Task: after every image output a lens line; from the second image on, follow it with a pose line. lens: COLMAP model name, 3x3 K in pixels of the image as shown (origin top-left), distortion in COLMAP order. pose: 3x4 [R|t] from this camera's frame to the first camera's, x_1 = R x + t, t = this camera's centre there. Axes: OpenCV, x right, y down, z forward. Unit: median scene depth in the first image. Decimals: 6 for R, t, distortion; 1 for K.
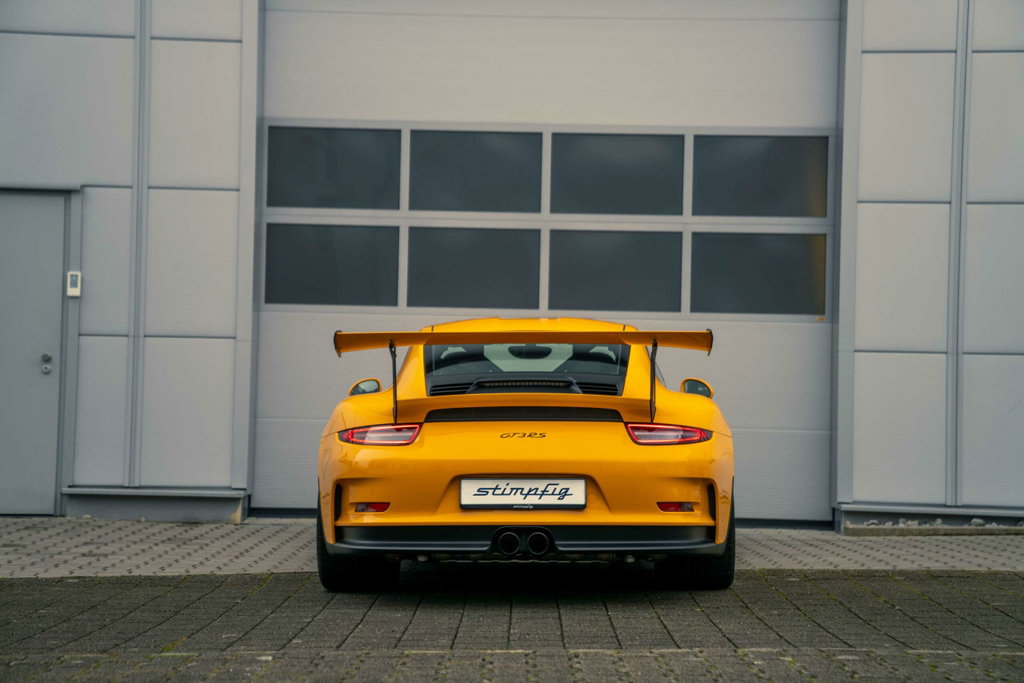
lens RADIAL K [[1986.6, 0, 517.7], [0, 1986.6, 341.4], [0, 0, 1]] dist [0.356992, 0.255948]
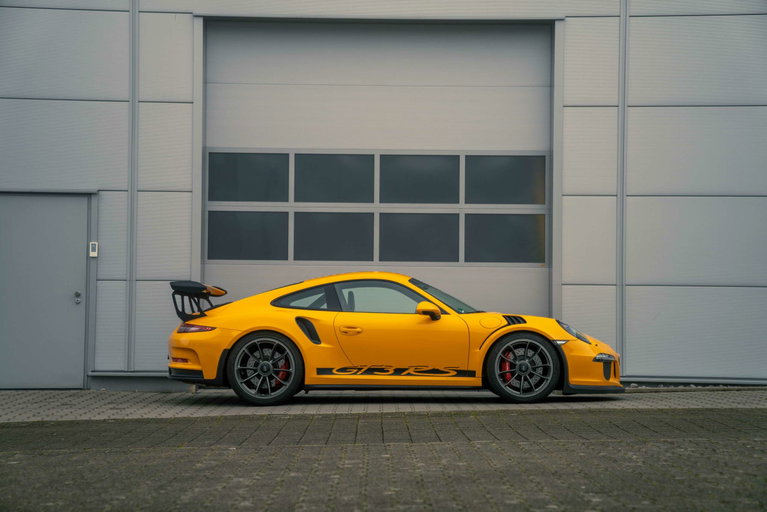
lens RADIAL K [[1478.4, 0, 383.5], [0, 1478.4, 256.0], [0, 0, 1]] dist [0.342994, 0.378548]
pose [[0.999858, -0.011107, 0.012657, 0.003709], [0.011234, 0.999887, -0.010013, -0.008204], [-0.012544, 0.010154, 0.999870, -0.239312]]
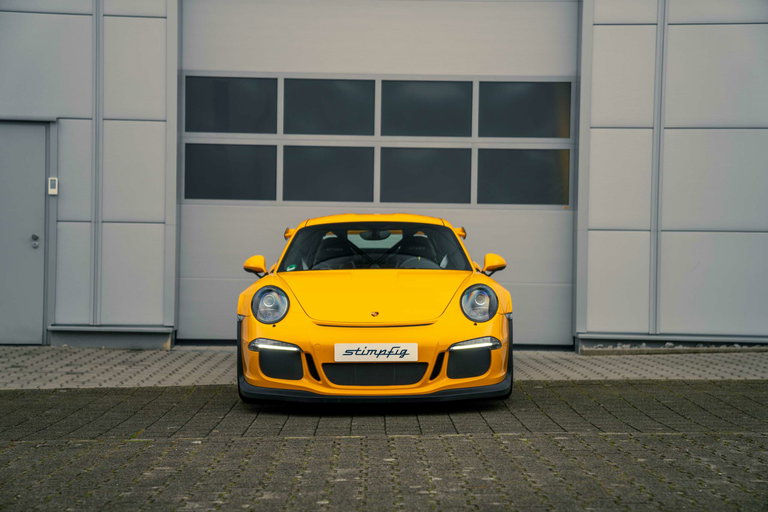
lens RADIAL K [[1480.3, 0, 384.0], [0, 1480.3, 256.0], [0, 0, 1]] dist [0.342994, 0.378548]
pose [[0.999892, -0.005763, 0.013495, 0.003638], [0.005287, 0.999371, 0.035074, -0.015204], [-0.013688, -0.034999, 0.999294, -0.088705]]
